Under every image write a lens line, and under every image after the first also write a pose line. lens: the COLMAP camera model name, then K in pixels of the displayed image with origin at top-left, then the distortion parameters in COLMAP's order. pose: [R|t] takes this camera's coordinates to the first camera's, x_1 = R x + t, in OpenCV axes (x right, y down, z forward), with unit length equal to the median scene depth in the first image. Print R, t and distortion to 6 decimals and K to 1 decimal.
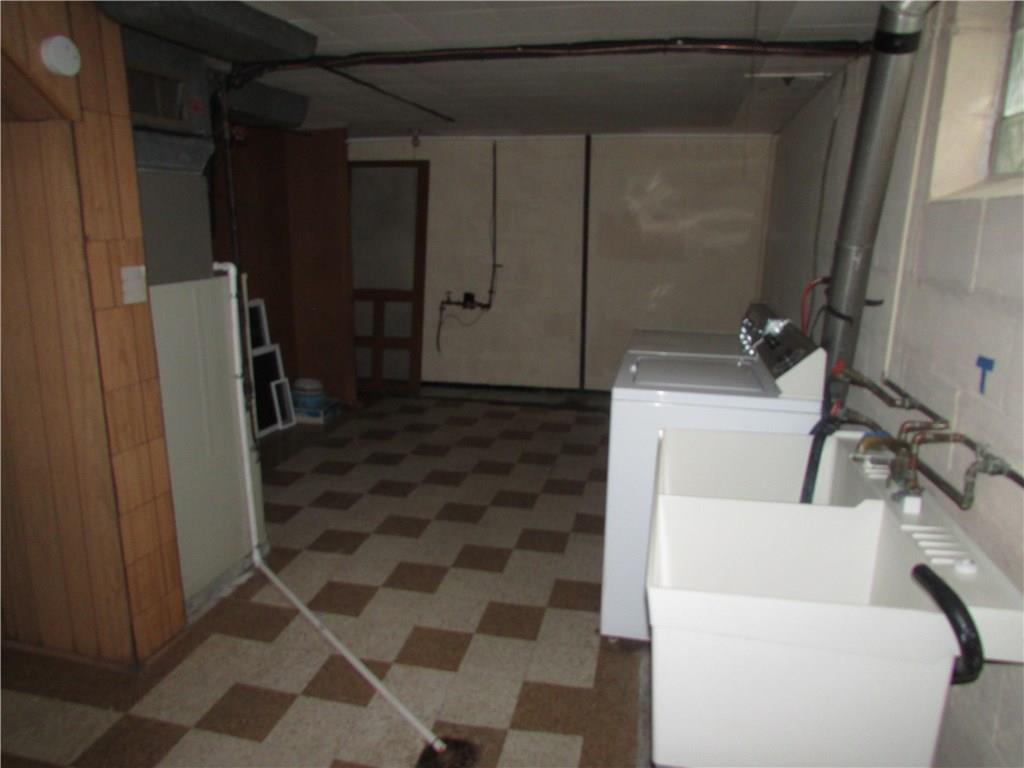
lens RADIAL K [[742.2, 0, 508.3], [0, 742.2, 387.4], [0, 0, 1]] dist [-0.010205, 0.005860]
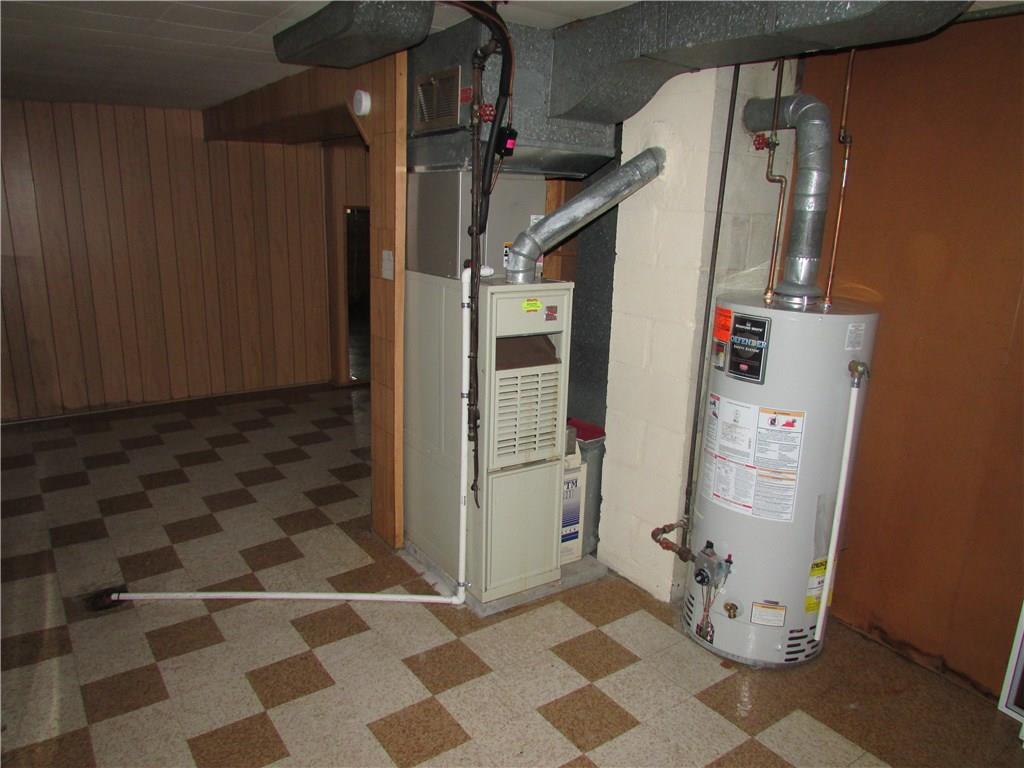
lens RADIAL K [[742.2, 0, 508.3], [0, 742.2, 387.4], [0, 0, 1]] dist [-0.010205, 0.005860]
pose [[-0.683745, 0.177889, -0.707706, 0.259403], [-0.172594, 0.902890, 0.393701, -0.438762], [0.709016, 0.391337, -0.586645, 1.776565]]
